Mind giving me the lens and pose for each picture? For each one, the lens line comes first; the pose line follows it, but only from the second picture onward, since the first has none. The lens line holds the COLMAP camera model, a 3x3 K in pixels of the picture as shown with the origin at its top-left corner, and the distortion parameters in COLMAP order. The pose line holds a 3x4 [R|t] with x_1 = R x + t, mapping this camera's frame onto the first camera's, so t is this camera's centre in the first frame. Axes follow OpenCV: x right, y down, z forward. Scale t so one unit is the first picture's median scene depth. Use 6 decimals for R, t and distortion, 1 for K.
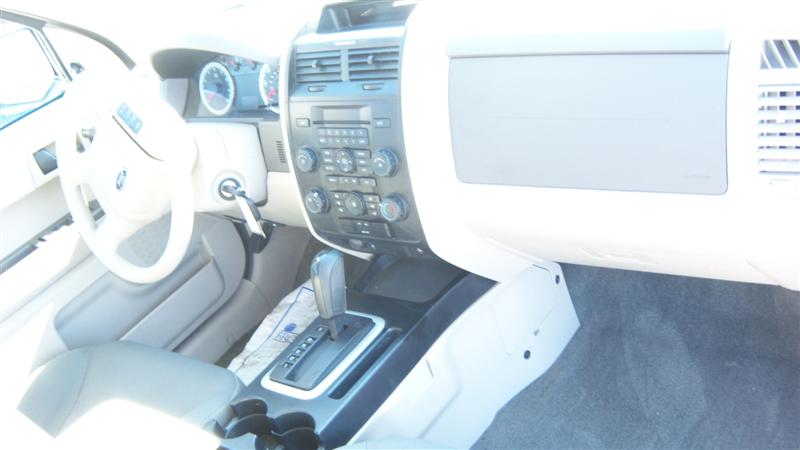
lens RADIAL K [[829.3, 0, 400.5], [0, 829.3, 266.8], [0, 0, 1]] dist [-0.098831, 0.012826]
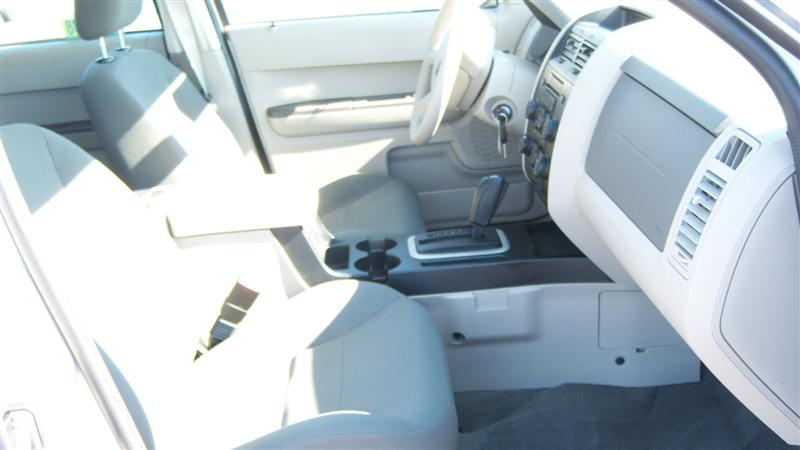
lens RADIAL K [[829.3, 0, 400.5], [0, 829.3, 266.8], [0, 0, 1]] dist [-0.098831, 0.012826]
pose [[0.619769, 0.528225, -0.580400, 0.579216], [-0.507918, 0.833769, 0.216448, -0.093048], [0.598252, 0.160648, 0.785039, -0.060532]]
